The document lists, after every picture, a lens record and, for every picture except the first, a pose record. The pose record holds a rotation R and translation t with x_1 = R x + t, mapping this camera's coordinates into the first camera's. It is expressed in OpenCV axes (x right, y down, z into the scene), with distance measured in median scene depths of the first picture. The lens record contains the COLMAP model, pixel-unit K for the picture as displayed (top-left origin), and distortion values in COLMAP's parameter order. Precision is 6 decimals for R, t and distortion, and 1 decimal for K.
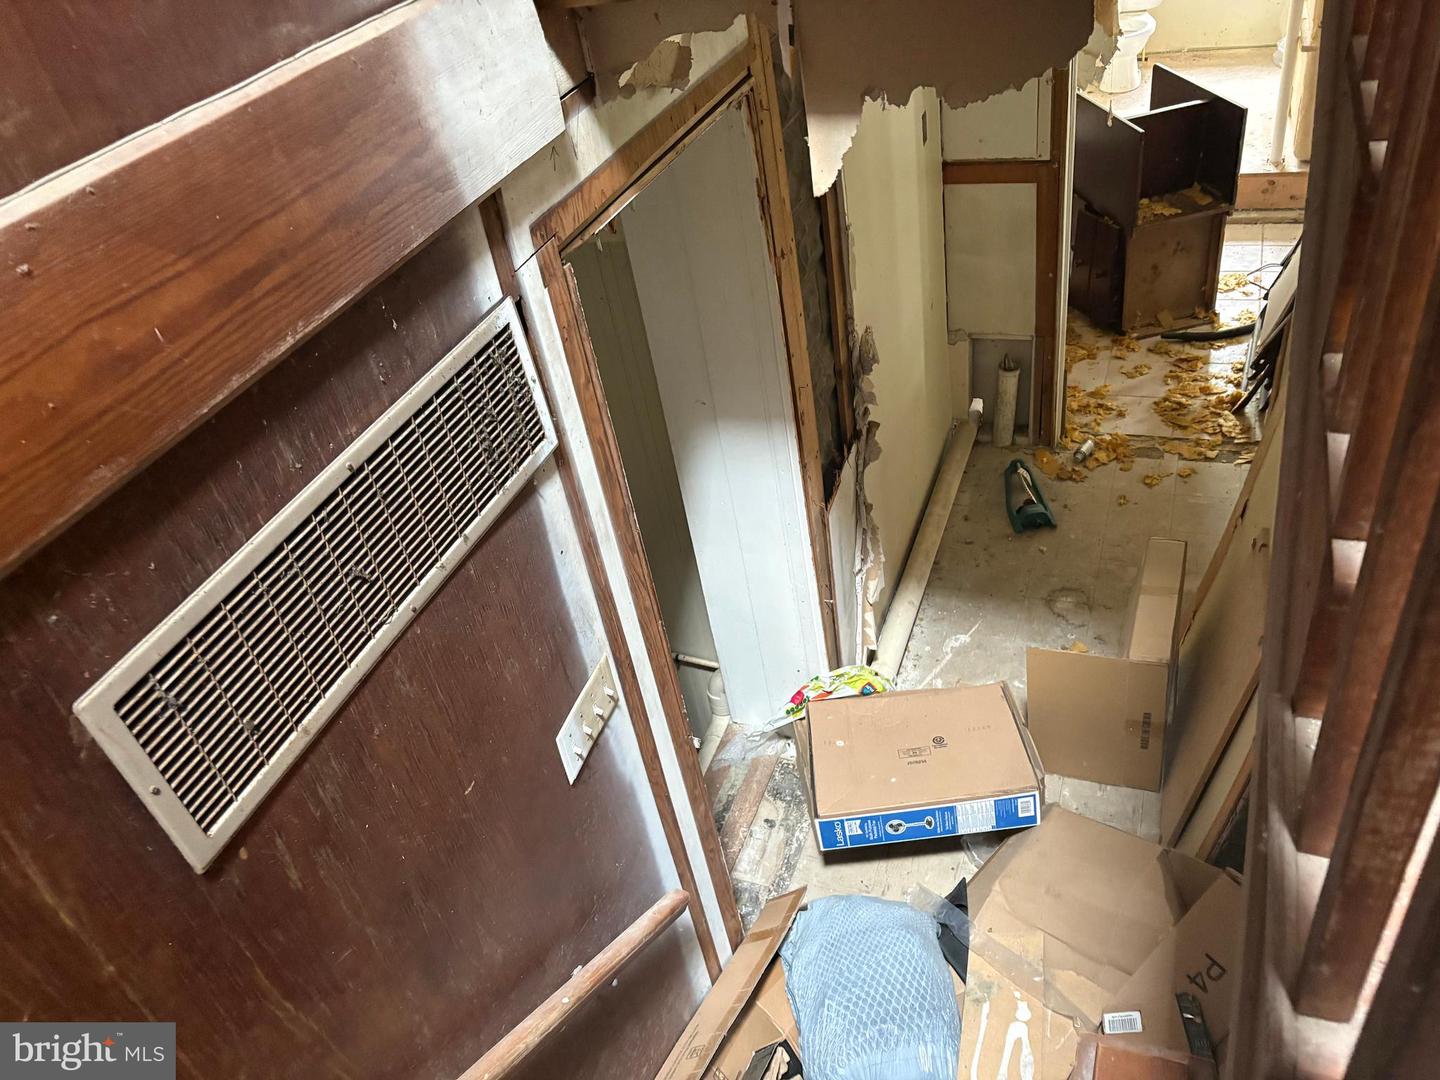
lens RADIAL K [[1106.1, 0, 742.8], [0, 1106.1, 545.5], [0, 0, 1]] dist [0.008964, 0.002202]
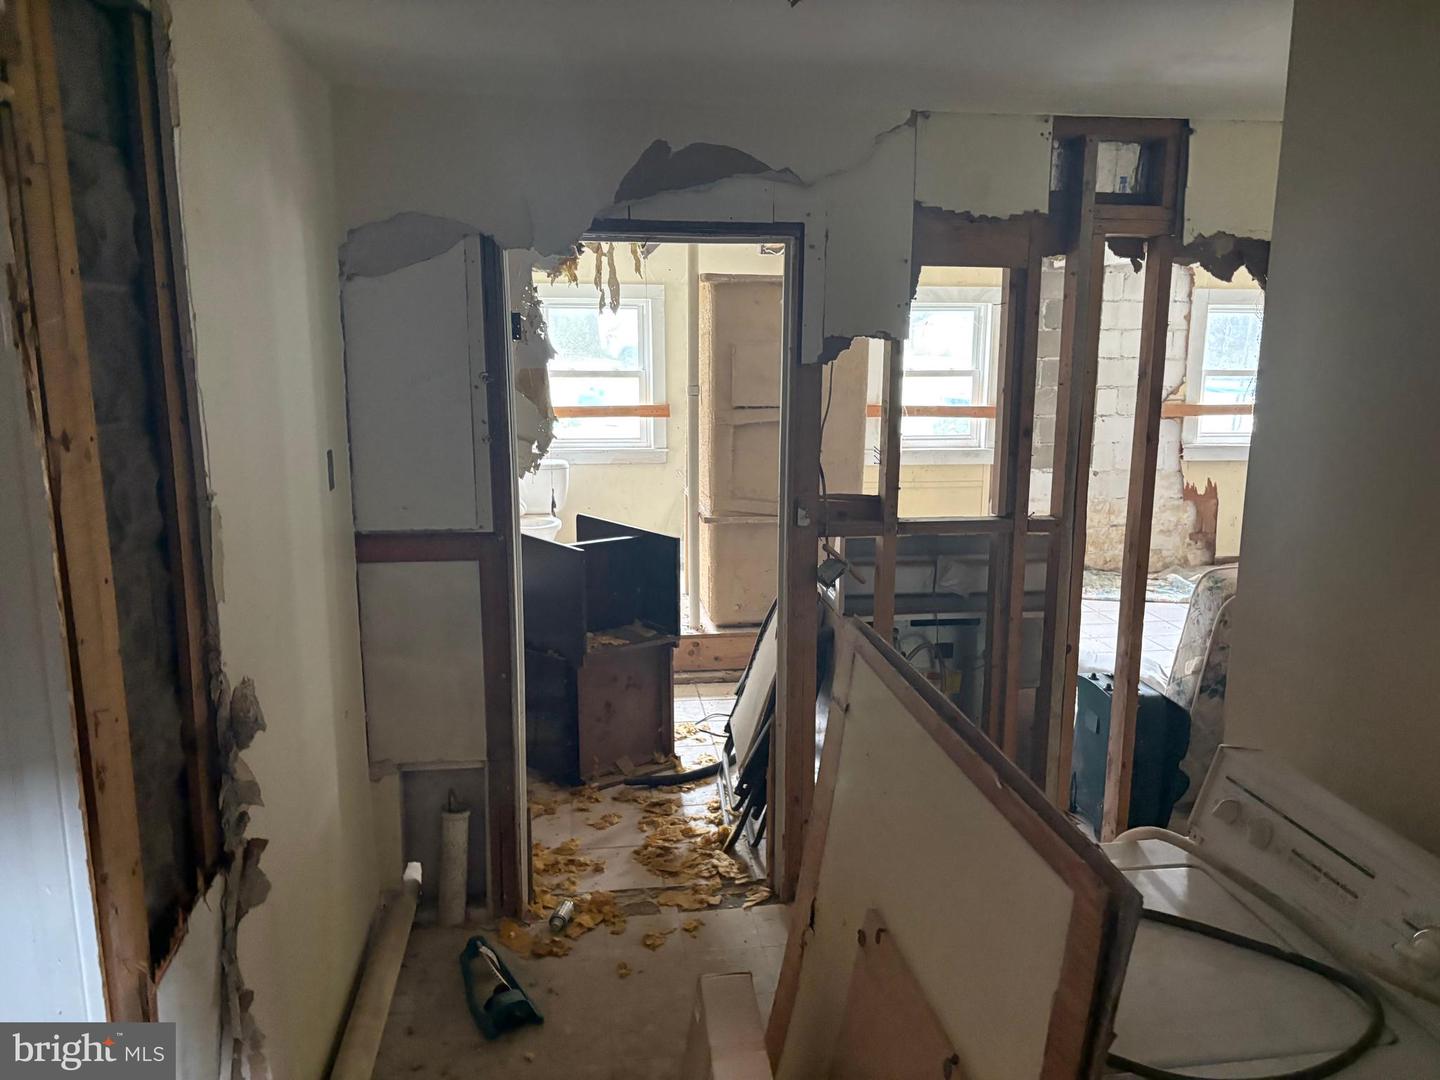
lens RADIAL K [[1106.1, 0, 742.8], [0, 1106.1, 545.5], [0, 0, 1]] dist [0.008964, 0.002202]
pose [[0.871138, 0.054972, 0.487951, 0.033446], [0.185662, 0.883071, -0.430948, 0.039813], [-0.454585, 0.466009, 0.759070, 0.254201]]
